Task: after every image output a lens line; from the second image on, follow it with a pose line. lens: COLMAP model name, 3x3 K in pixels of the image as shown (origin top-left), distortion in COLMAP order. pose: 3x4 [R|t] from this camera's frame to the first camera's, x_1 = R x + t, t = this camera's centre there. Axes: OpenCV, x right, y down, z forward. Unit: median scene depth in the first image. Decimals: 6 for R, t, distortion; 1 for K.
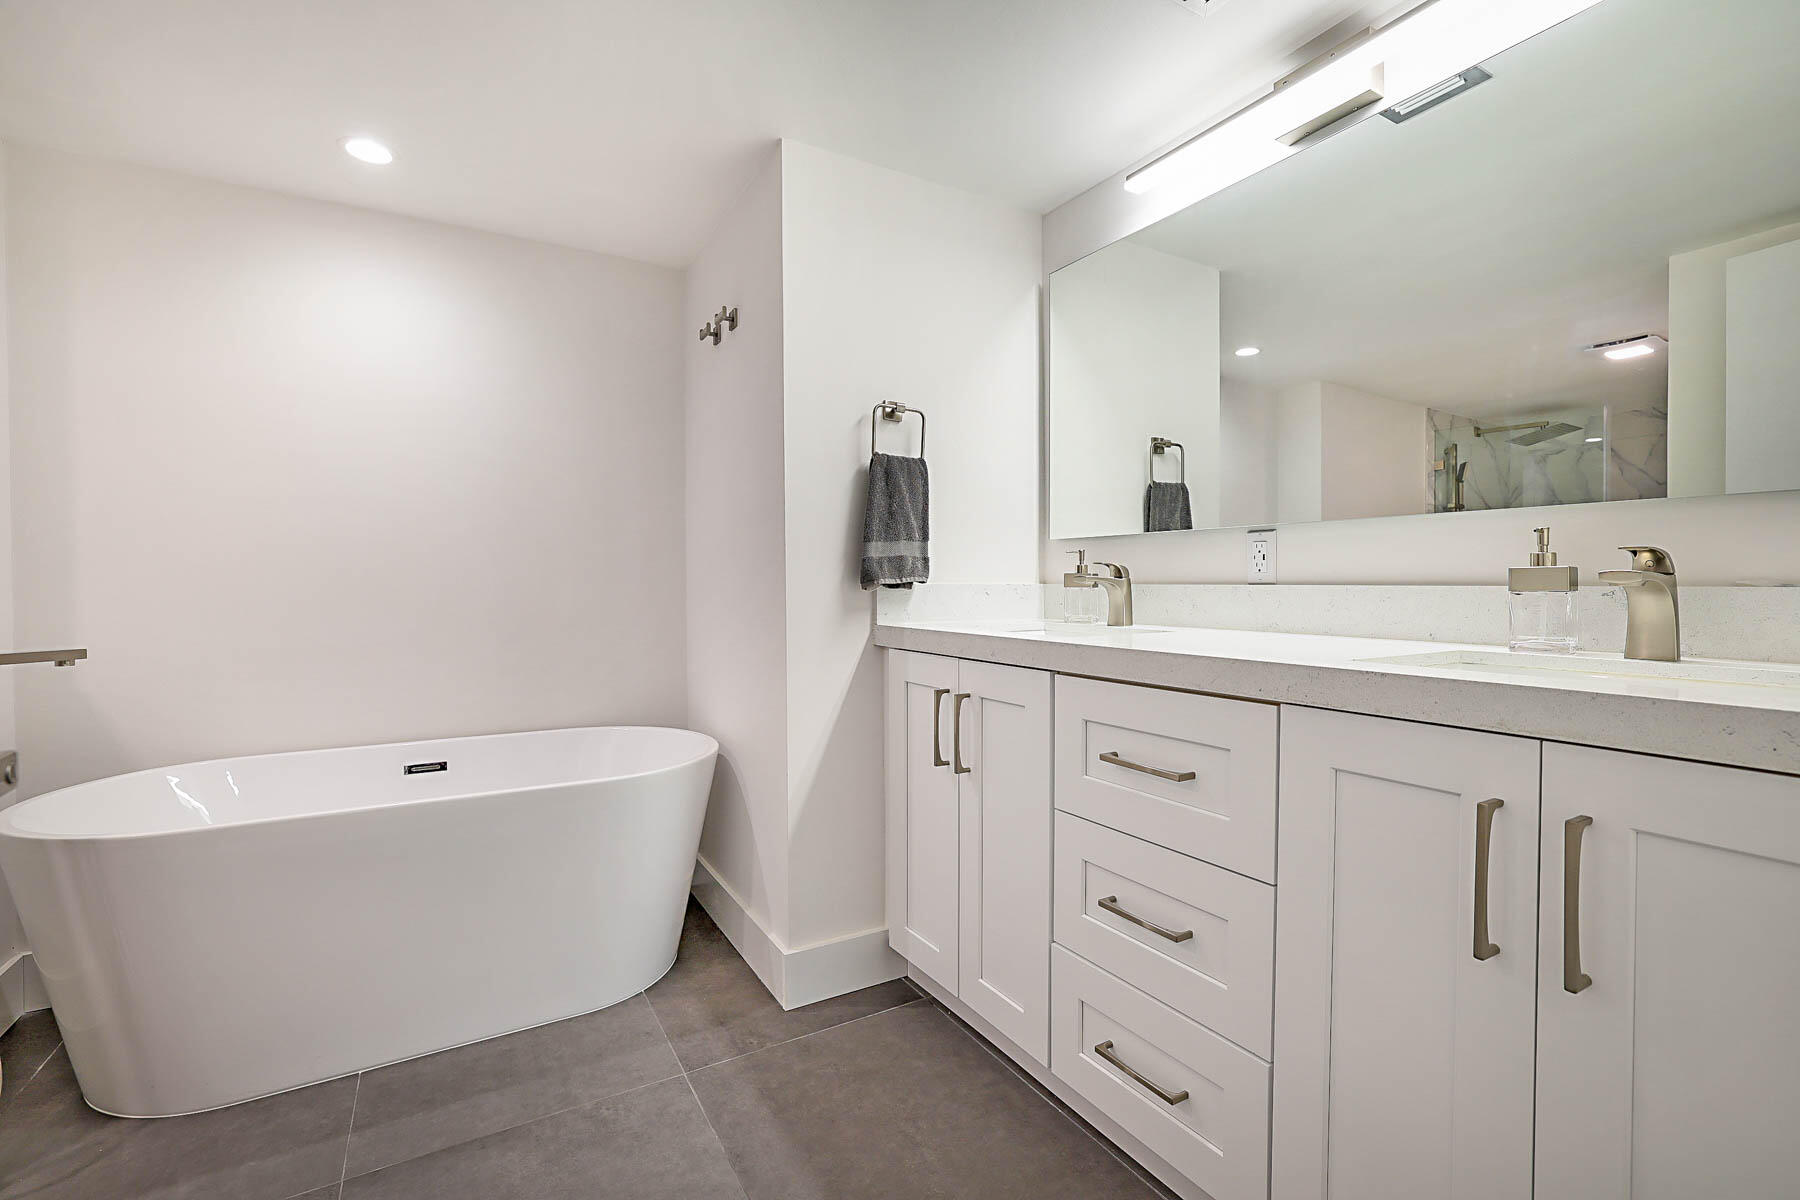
lens RADIAL K [[1240.1, 0, 902.3], [0, 1240.1, 592.3], [0, 0, 1]] dist [0.010275, 0.000792]
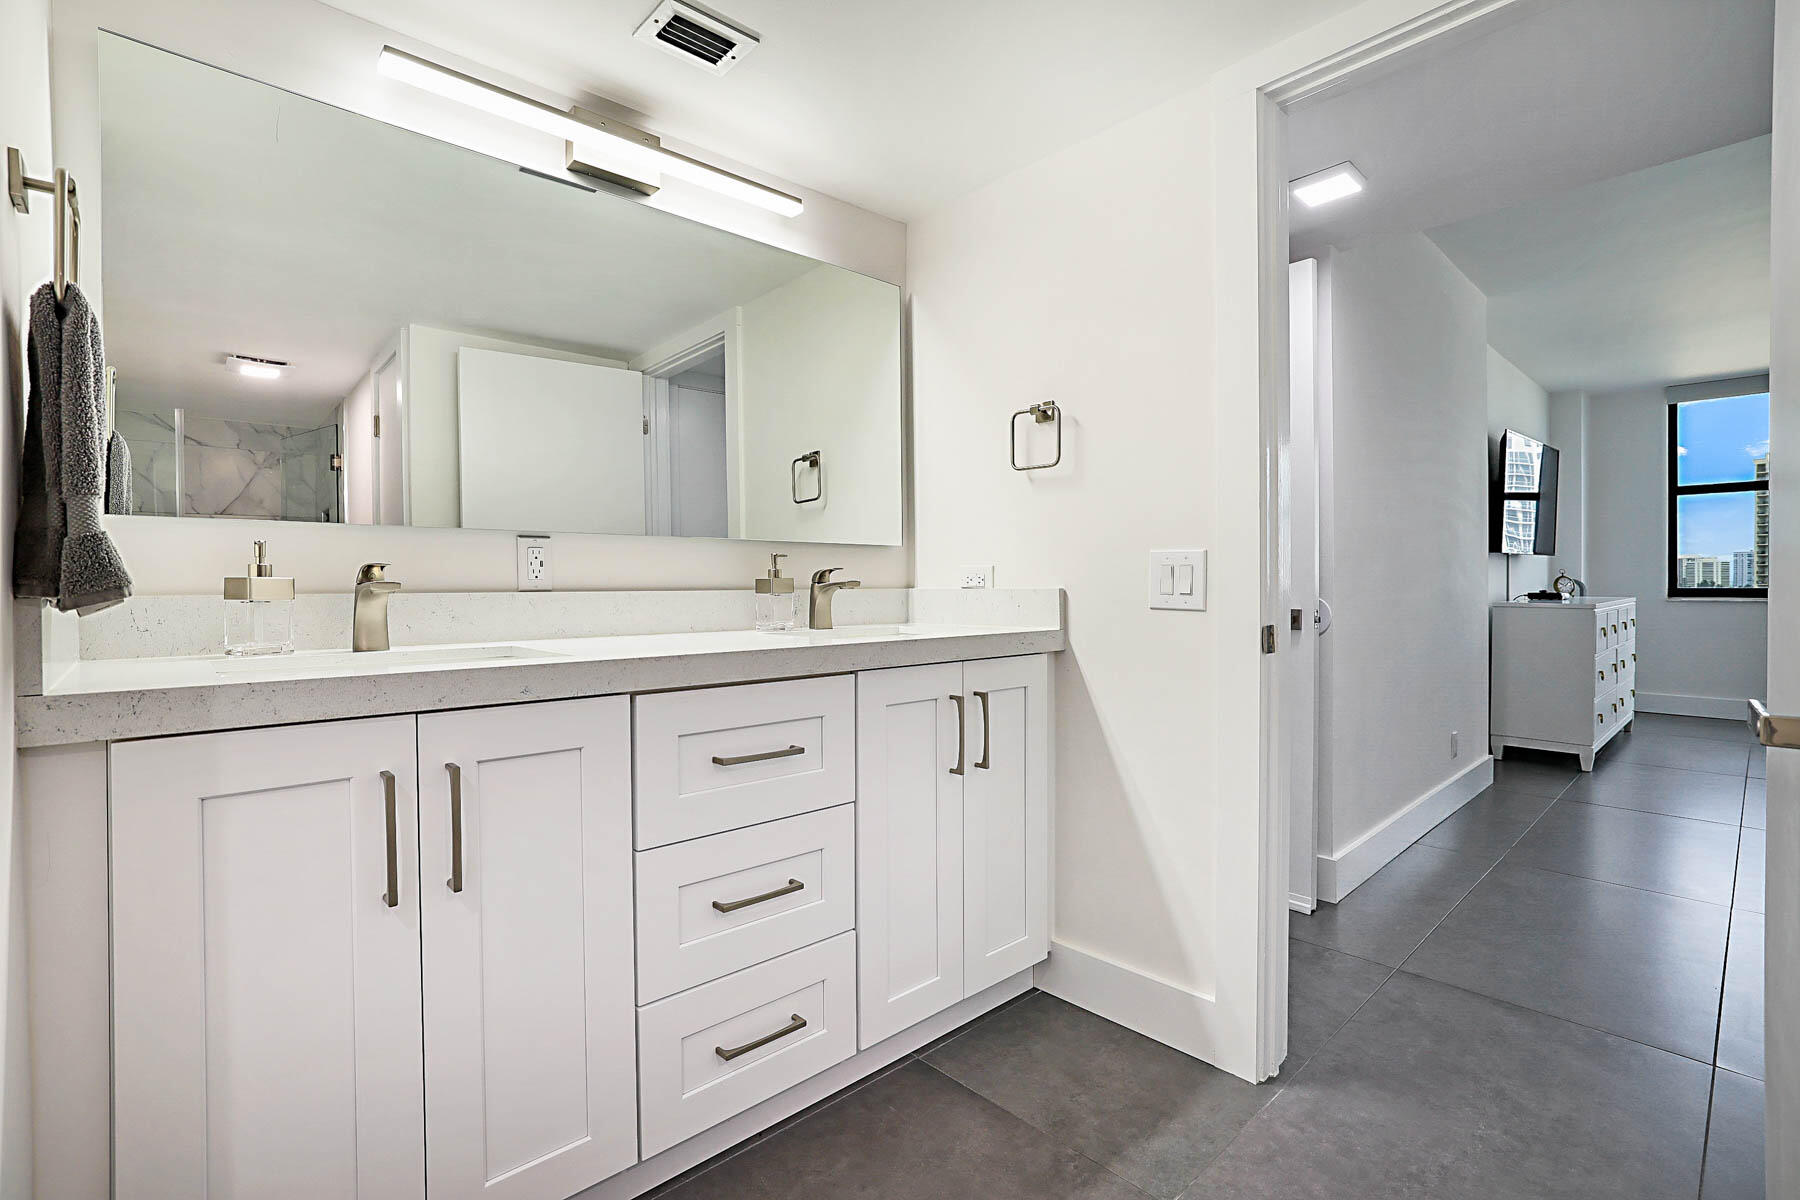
lens RADIAL K [[817.6, 0, 903.3], [0, 817.6, 603.8], [0, 0, 1]] dist [-0.010983, 0.001607]
pose [[-0.359875, -0.015905, 0.932865, -0.421447], [0.013728, 0.999656, 0.022340, -0.007048], [-0.932899, 0.020846, -0.359533, 0.968233]]
